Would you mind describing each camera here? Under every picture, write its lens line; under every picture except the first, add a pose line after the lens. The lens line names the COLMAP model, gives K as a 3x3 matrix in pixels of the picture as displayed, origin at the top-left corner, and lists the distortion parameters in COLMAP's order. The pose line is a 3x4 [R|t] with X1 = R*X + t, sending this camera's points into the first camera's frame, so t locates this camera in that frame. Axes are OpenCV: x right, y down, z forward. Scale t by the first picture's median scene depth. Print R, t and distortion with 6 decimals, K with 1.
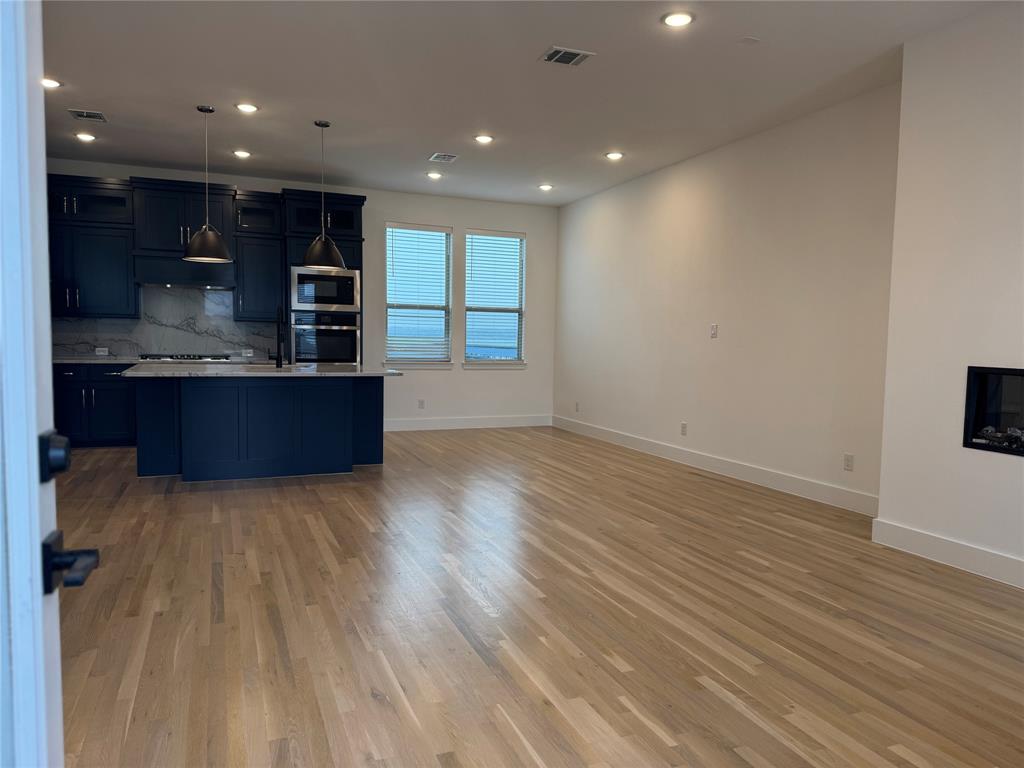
lens RADIAL K [[721.9, 0, 513.4], [0, 721.9, 389.8], [0, 0, 1]] dist [0.025621, -0.015532]
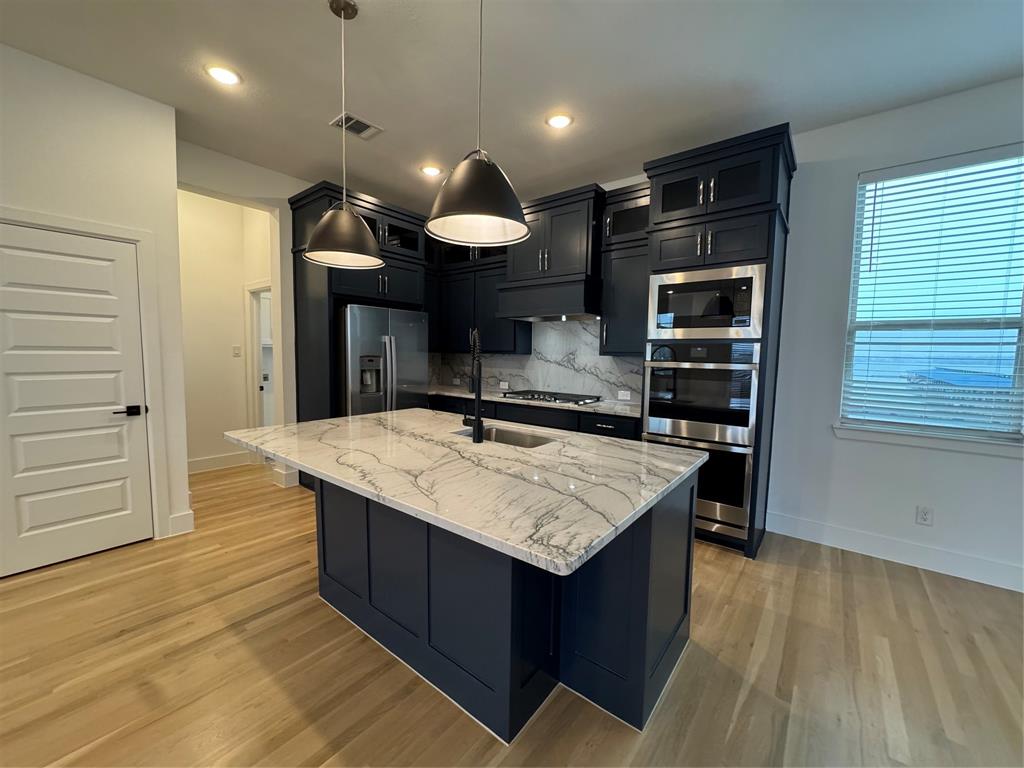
lens RADIAL K [[408.0, 0, 515.0], [0, 408.0, 384.6], [0, 0, 1]] dist [-0.004098, 0.001239]
pose [[0.493409, 0.055314, -0.868037, -0.031693], [-0.070212, 0.997252, 0.023638, -0.069149], [0.866959, 0.049284, 0.495937, 0.711167]]
